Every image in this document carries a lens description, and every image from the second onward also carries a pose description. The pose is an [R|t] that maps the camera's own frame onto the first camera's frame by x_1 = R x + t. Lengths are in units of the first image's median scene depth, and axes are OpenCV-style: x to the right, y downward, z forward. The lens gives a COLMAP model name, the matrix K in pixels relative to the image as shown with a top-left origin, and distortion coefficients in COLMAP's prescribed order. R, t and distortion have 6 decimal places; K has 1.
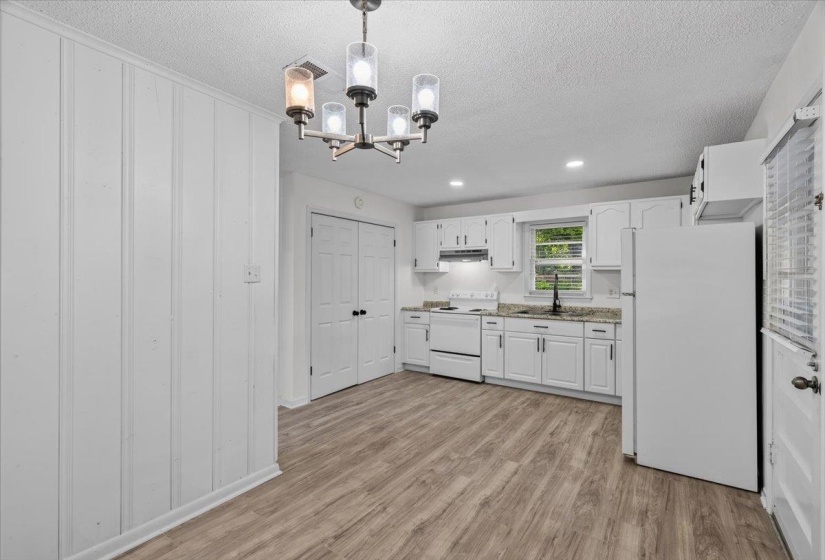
lens RADIAL K [[384.4, 0, 422.5], [0, 384.4, 273.7], [0, 0, 1]] dist [-0.000686, 0.000061]
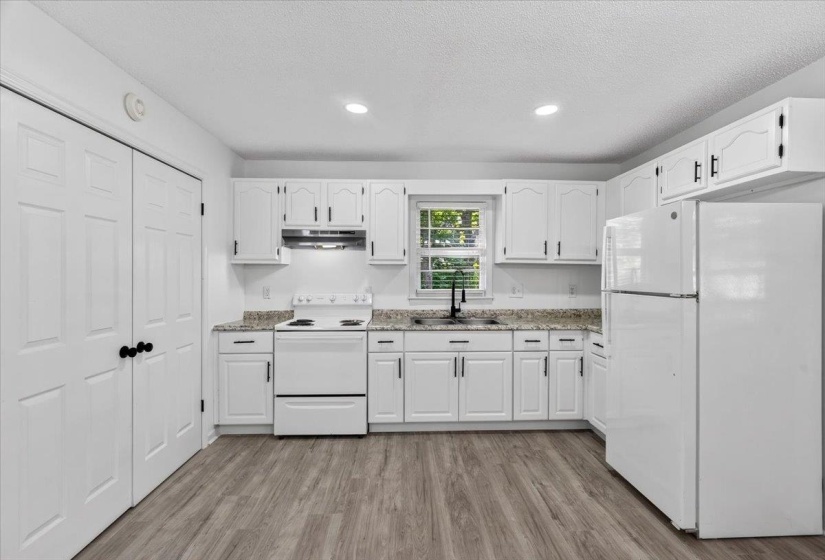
lens RADIAL K [[384.4, 0, 422.5], [0, 384.4, 273.7], [0, 0, 1]] dist [-0.000686, 0.000061]
pose [[0.814950, 0.000201, 0.579531, -0.151535], [-0.005343, 0.999960, 0.007168, 0.006846], [-0.579506, -0.008938, 0.814919, 0.433219]]
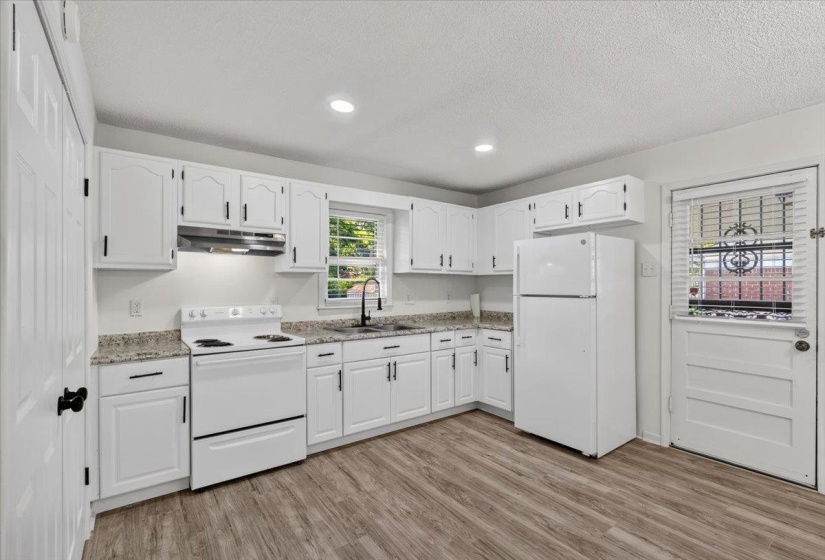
lens RADIAL K [[375.5, 0, 421.5], [0, 375.5, 280.9], [0, 0, 1]] dist [-0.003027, 0.000057]
pose [[0.348600, 0.006311, 0.937250, -0.337801], [-0.005883, 0.999972, -0.004545, 0.011372], [-0.937253, -0.003930, 0.348628, 0.652494]]
